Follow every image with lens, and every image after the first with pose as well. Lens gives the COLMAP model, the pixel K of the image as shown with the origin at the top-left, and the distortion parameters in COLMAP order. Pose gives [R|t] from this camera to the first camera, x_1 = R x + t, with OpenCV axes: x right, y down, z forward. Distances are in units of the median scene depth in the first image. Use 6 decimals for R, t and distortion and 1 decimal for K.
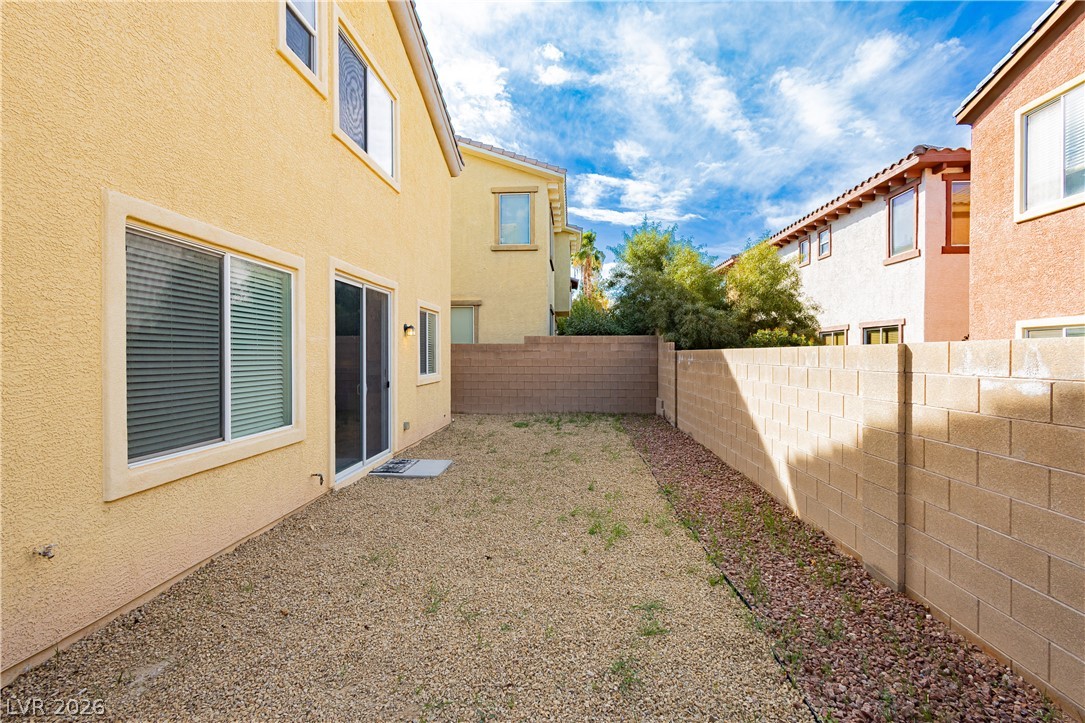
lens RADIAL K [[497.3, 0, 542.5], [0, 497.3, 361.5], [0, 0, 1]] dist [-0.000497, -0.000131]
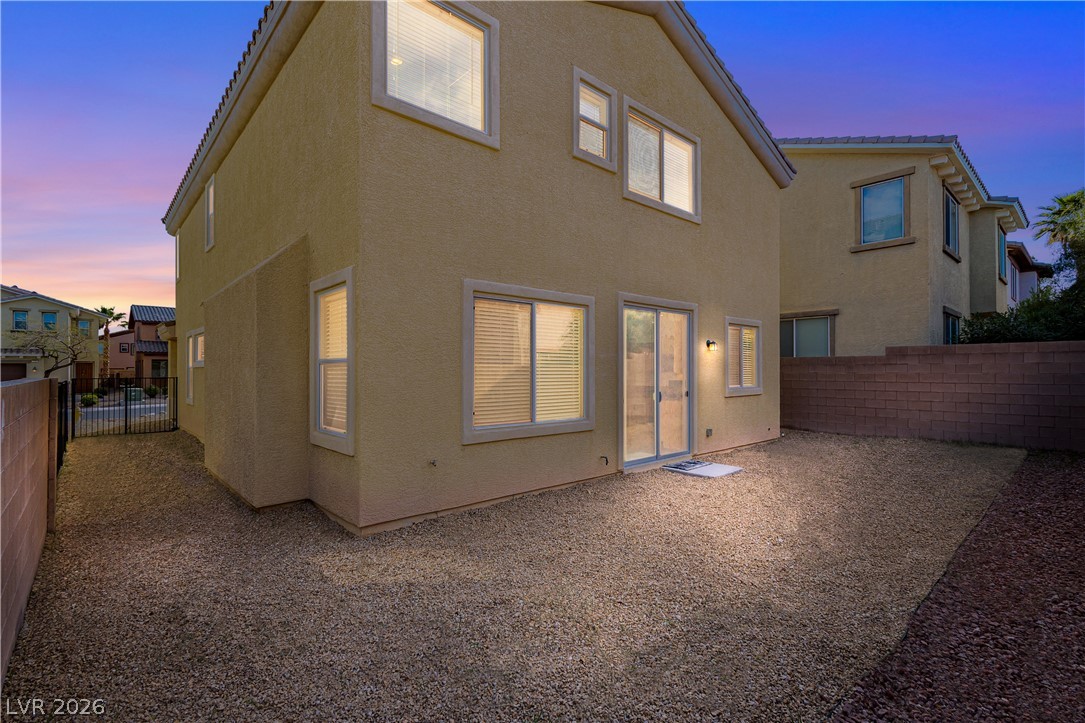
lens RADIAL K [[497.7, 0, 543.7], [0, 497.7, 370.8], [0, 0, 1]] dist [-0.000941, -0.000104]
pose [[0.714936, 0.001146, -0.699189, 0.143005], [-0.009777, 0.999917, -0.008359, 0.003395], [0.699122, 0.012812, 0.714888, -0.028714]]
